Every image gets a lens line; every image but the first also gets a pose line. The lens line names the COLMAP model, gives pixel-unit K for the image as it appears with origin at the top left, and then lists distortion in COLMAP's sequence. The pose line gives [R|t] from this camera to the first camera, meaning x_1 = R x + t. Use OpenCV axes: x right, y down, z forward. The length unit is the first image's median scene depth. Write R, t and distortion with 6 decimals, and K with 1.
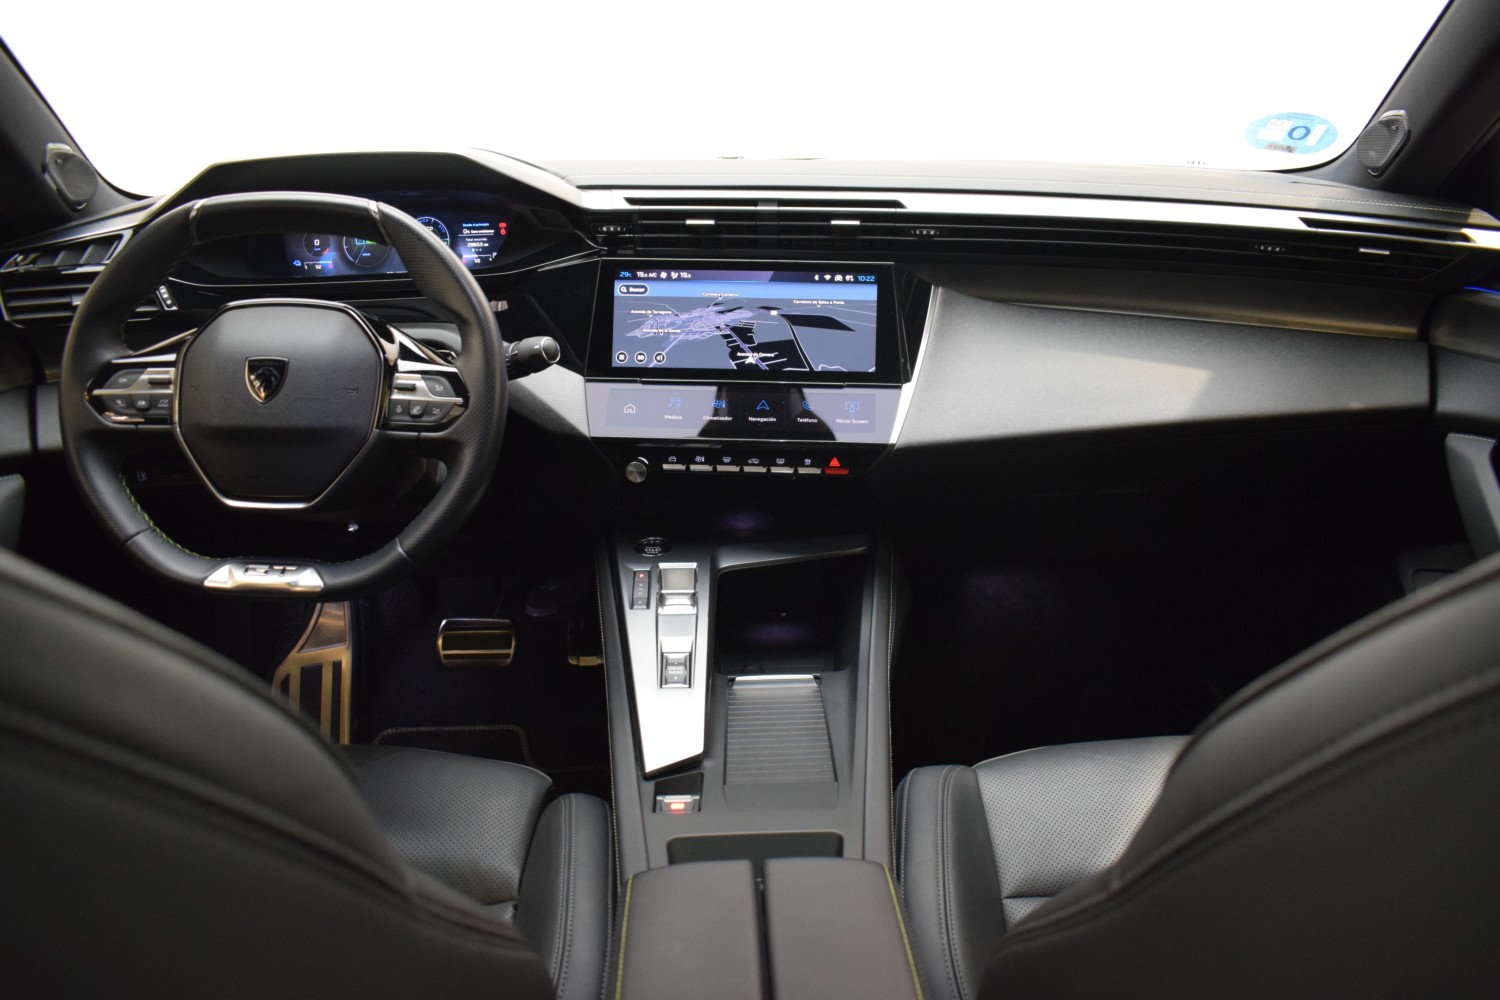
lens RADIAL K [[1155.7, 0, 752.7], [0, 1155.7, 504.4], [0, 0, 1]] dist [-0.088991, 0.007280]
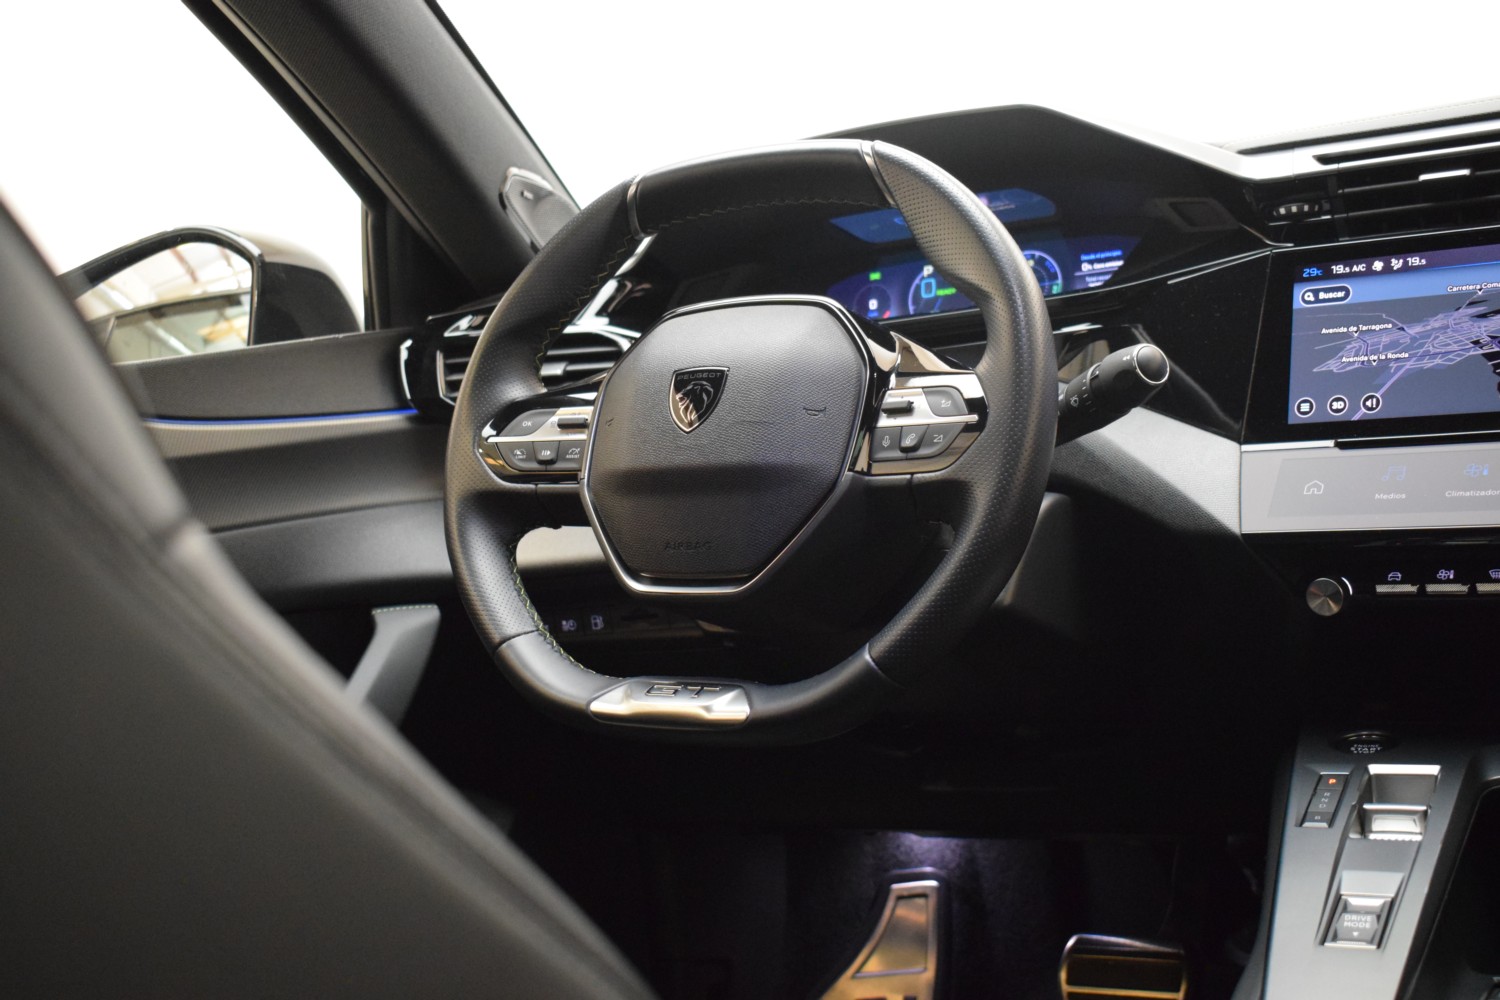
lens RADIAL K [[1782.5, 0, 744.4], [0, 1782.5, 500.0], [0, 0, 1]] dist [-0.072696, 0.000000]
pose [[0.851522, -0.050101, -0.521920, 0.109358], [-0.082576, 0.970187, -0.227857, 0.145083], [0.517776, 0.237123, 0.821998, 0.134216]]
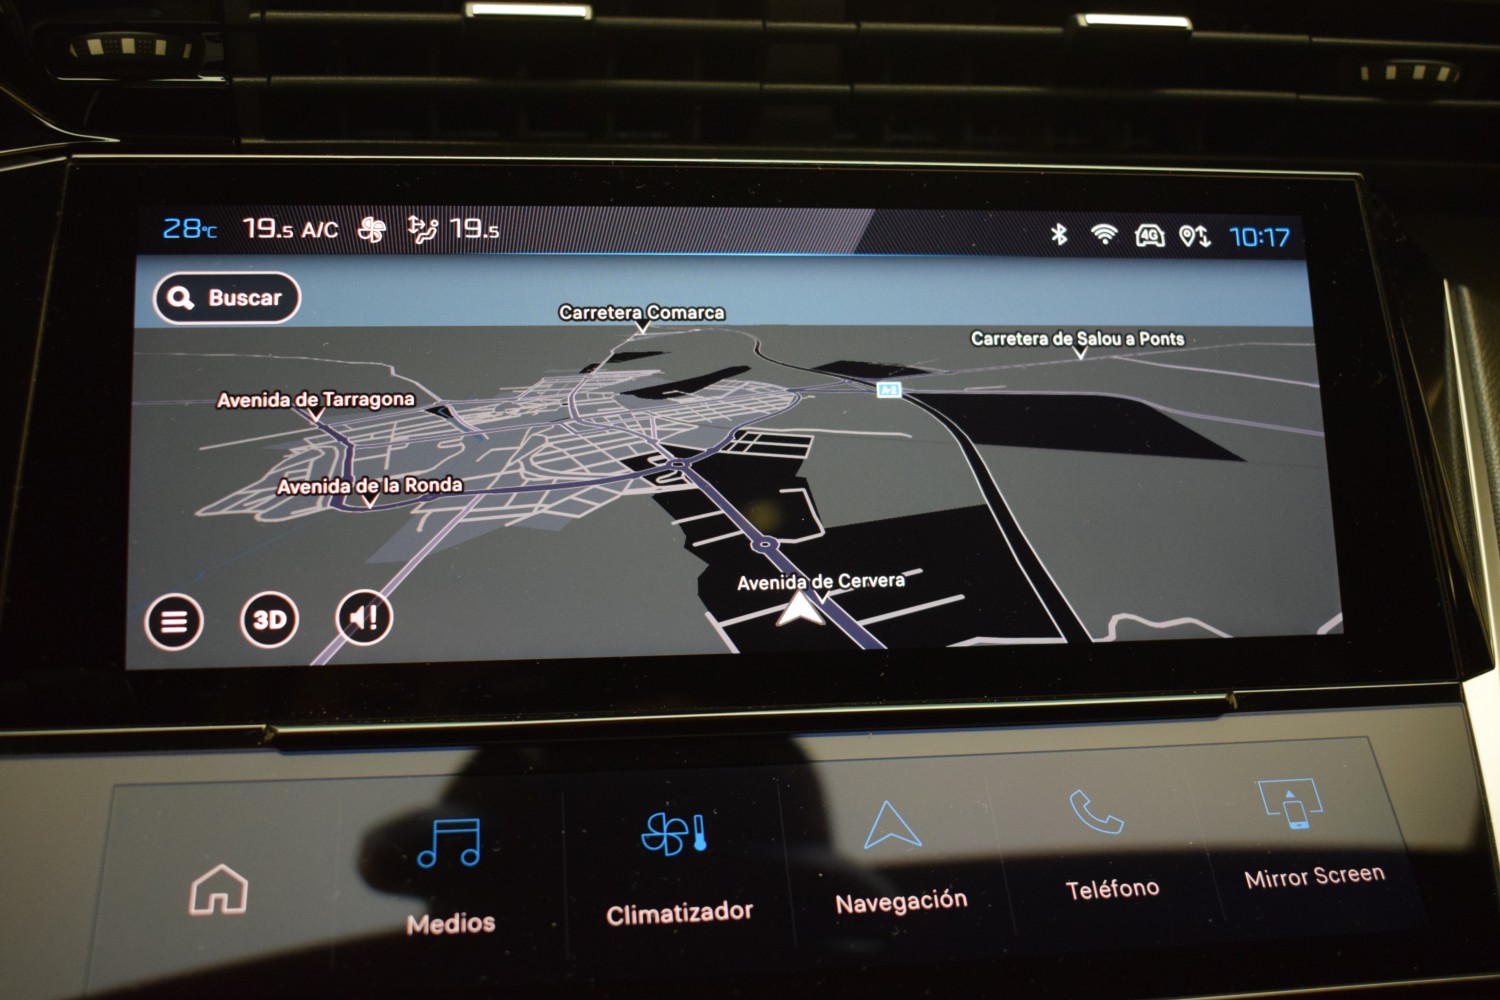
lens RADIAL K [[1596.2, 0, 749.9], [0, 1596.2, 501.3], [0, 0, 1]] dist [-0.078197, 0.000000]
pose [[0.979624, -0.034550, 0.197848, -0.069248], [0.064063, 0.987388, -0.144778, -0.102802], [-0.190351, 0.154503, 0.969482, 0.714168]]
